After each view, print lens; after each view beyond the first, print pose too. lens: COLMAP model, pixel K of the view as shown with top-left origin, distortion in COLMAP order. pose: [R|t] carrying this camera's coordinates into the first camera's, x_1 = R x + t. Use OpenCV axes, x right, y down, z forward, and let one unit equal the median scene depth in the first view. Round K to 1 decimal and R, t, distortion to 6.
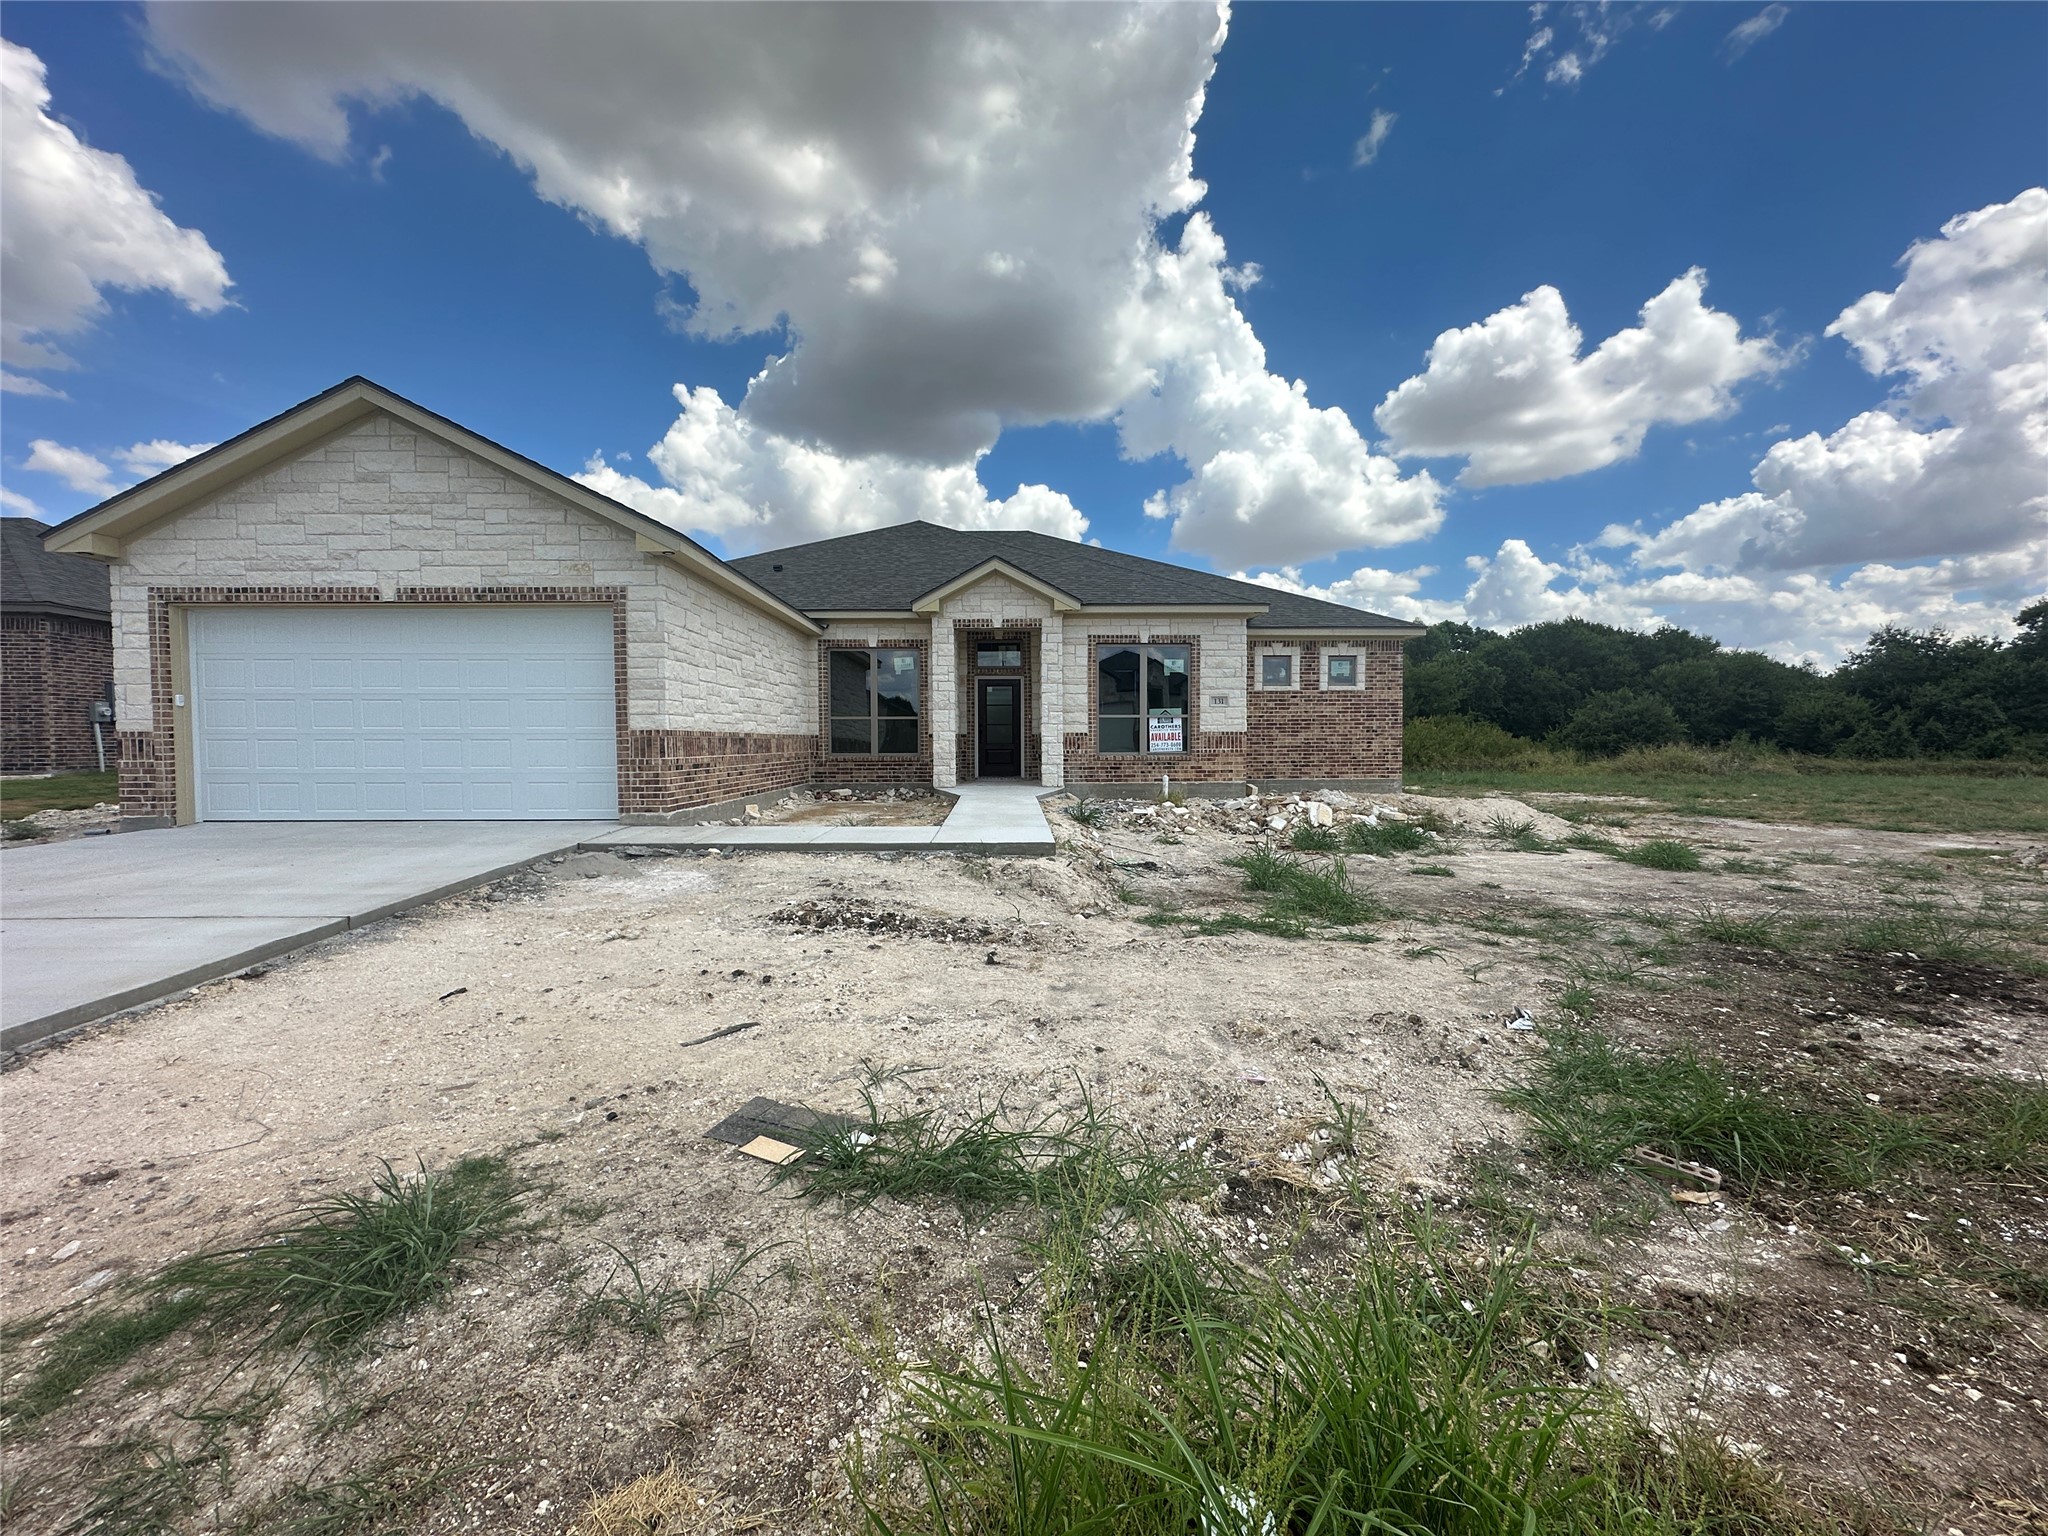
lens RADIAL K [[816.8, 0, 1021.1], [0, 816.8, 767.3], [0, 0, 1]] dist [-0.003526, 0.000929]
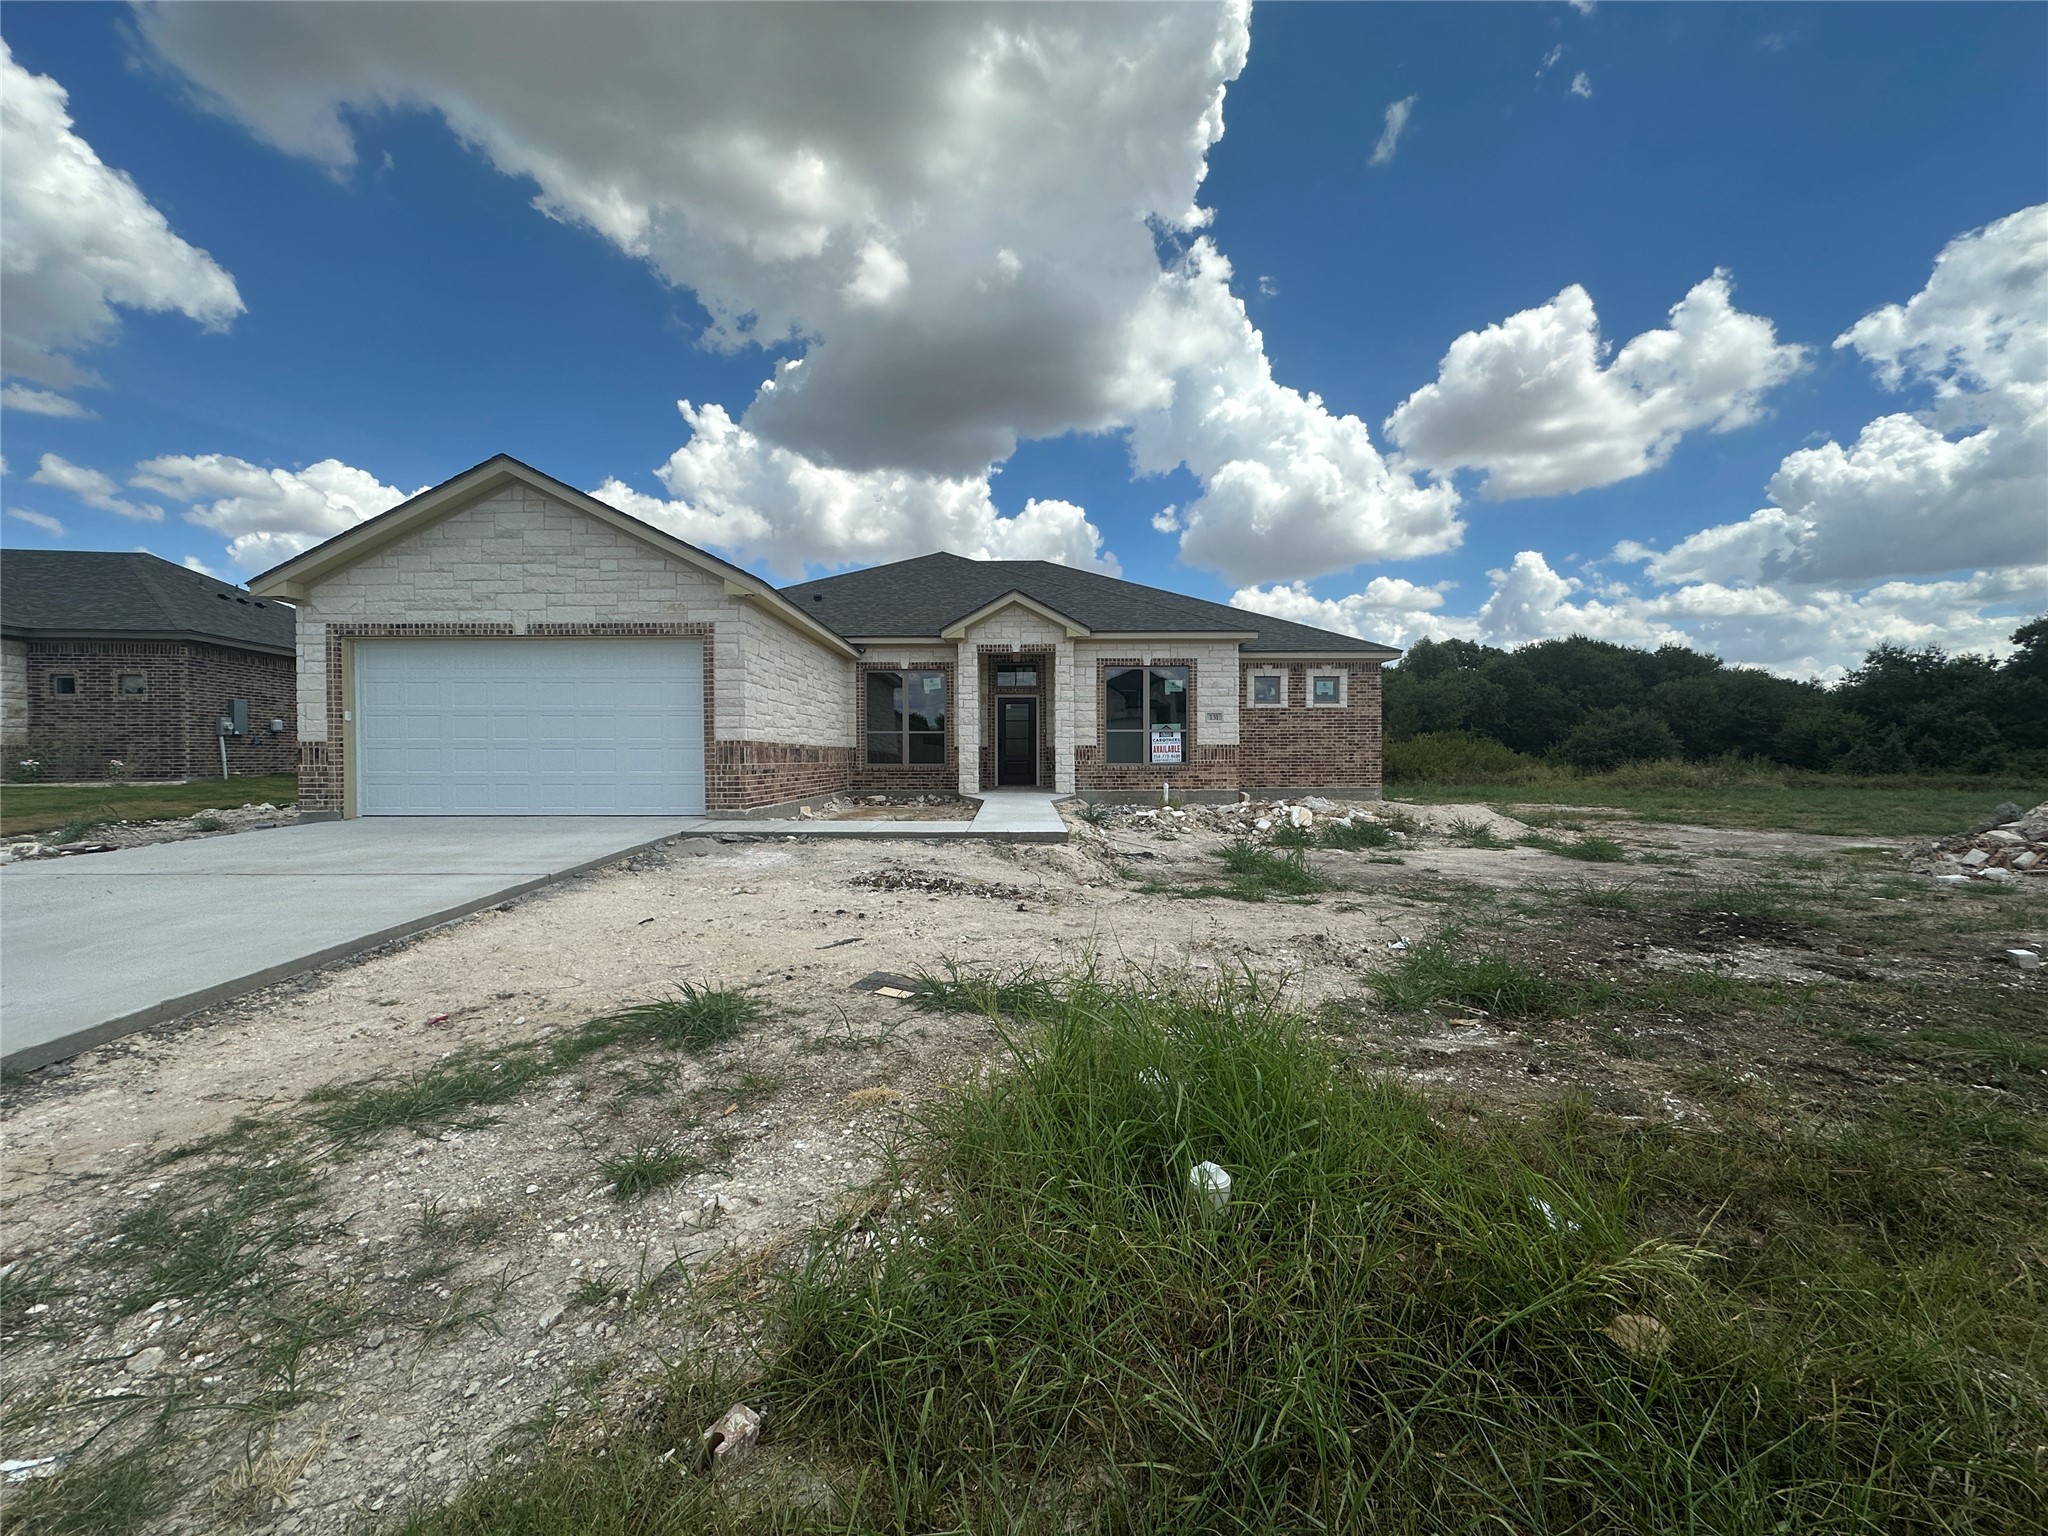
lens RADIAL K [[816.8, 0, 1021.1], [0, 816.8, 767.3], [0, 0, 1]] dist [-0.003526, 0.000929]
pose [[0.999897, 0.001288, -0.014298, -0.006391], [-0.001576, 0.999796, -0.020159, 0.011307], [0.014269, 0.020179, 0.999695, -0.130949]]
